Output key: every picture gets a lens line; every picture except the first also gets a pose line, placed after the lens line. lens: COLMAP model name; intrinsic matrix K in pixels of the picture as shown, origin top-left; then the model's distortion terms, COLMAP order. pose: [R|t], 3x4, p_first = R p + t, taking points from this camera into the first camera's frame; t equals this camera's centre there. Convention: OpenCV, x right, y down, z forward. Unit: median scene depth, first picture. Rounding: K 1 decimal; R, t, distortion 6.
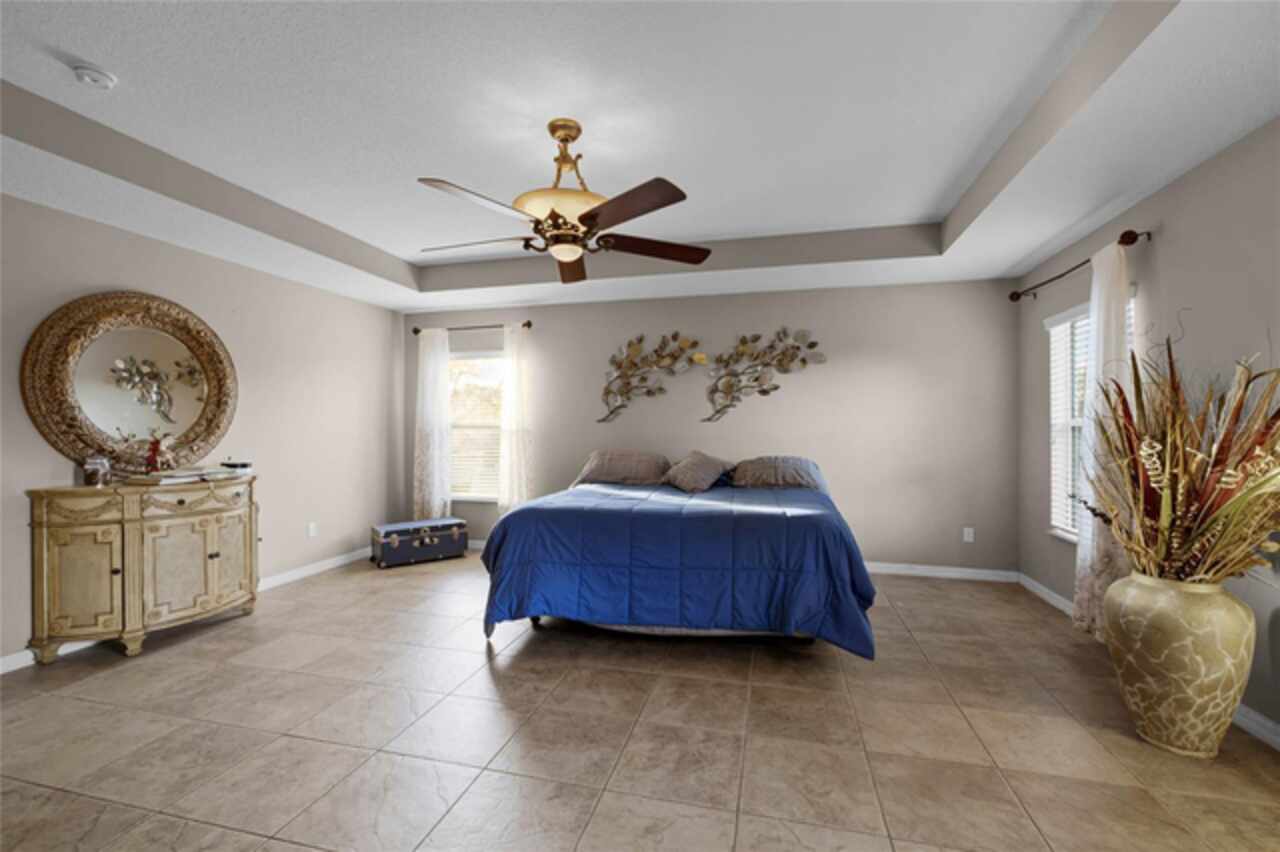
lens RADIAL K [[540.1, 0, 640.0], [0, 540.1, 426.0], [0, 0, 1]] dist [0.001833, 0.000088]
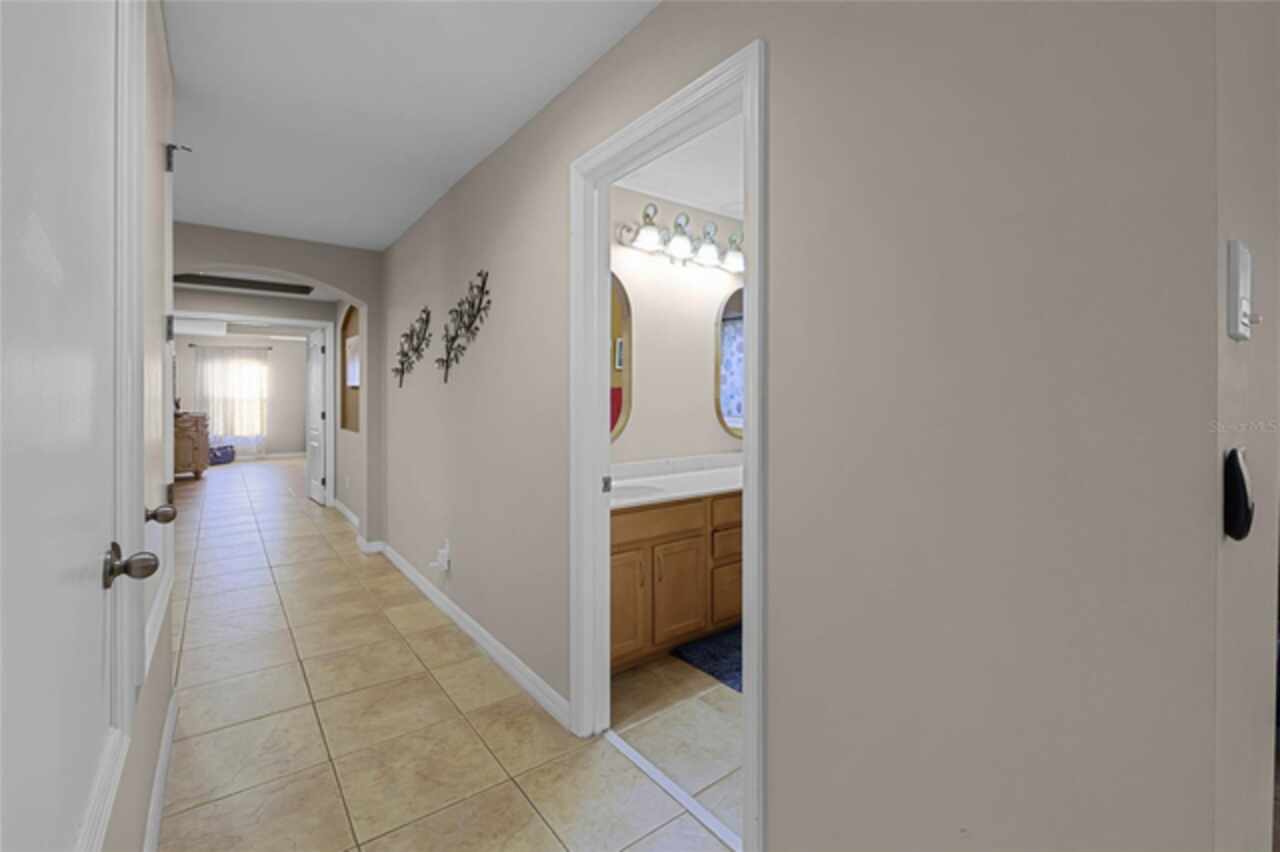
lens RADIAL K [[550.2, 0, 642.1], [0, 550.2, 400.2], [0, 0, 1]] dist [-0.001068, -0.000149]
pose [[0.620341, 0.002528, 0.784328, -1.015609], [-0.009357, 0.999947, 0.004178, -0.011610], [-0.784276, -0.009931, 0.620332, -1.504540]]
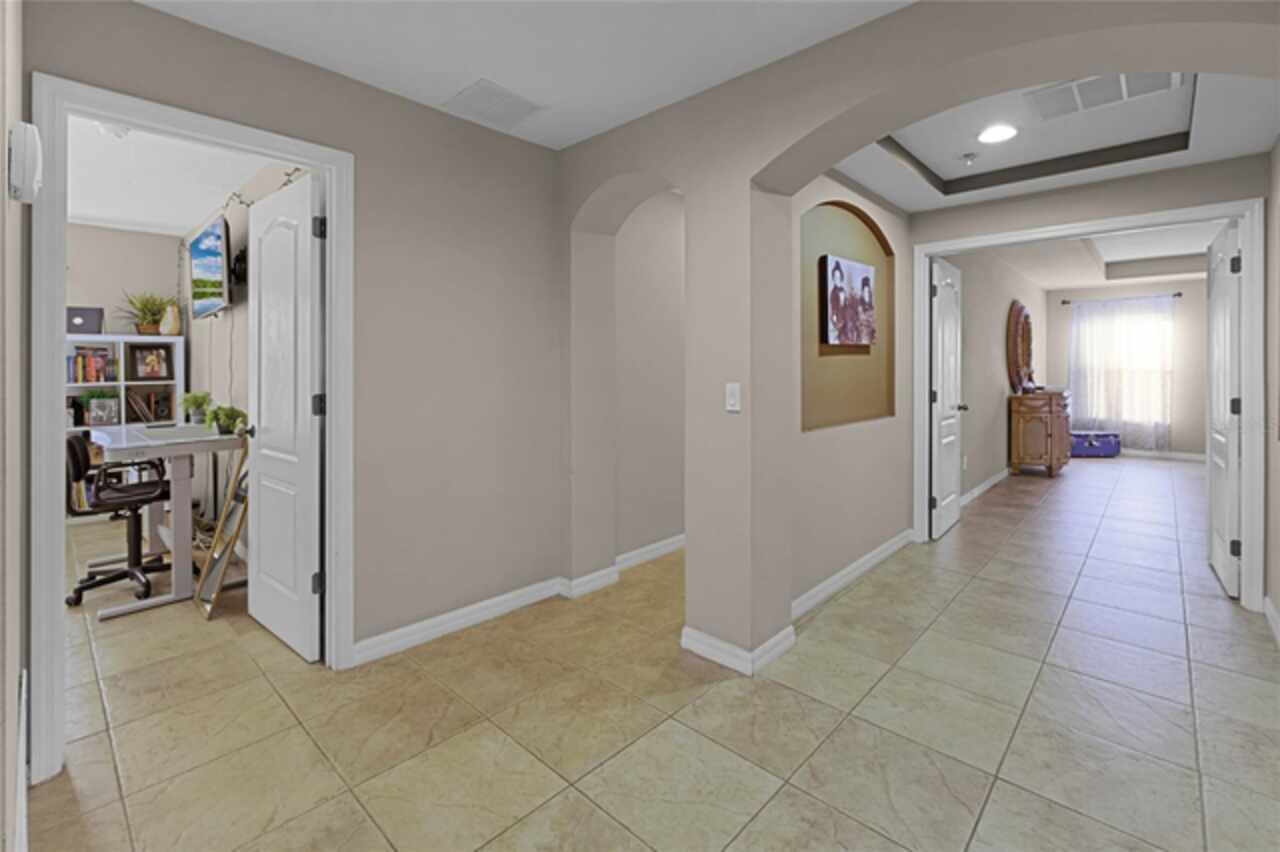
lens RADIAL K [[563.4, 0, 623.1], [0, 563.4, 372.9], [0, 0, 1]] dist [-0.001152, -0.000029]
pose [[0.869283, 0.012794, -0.494149, -0.760317], [-0.004397, 0.999826, 0.018151, -0.006901], [0.494295, -0.013606, 0.869188, -1.006651]]
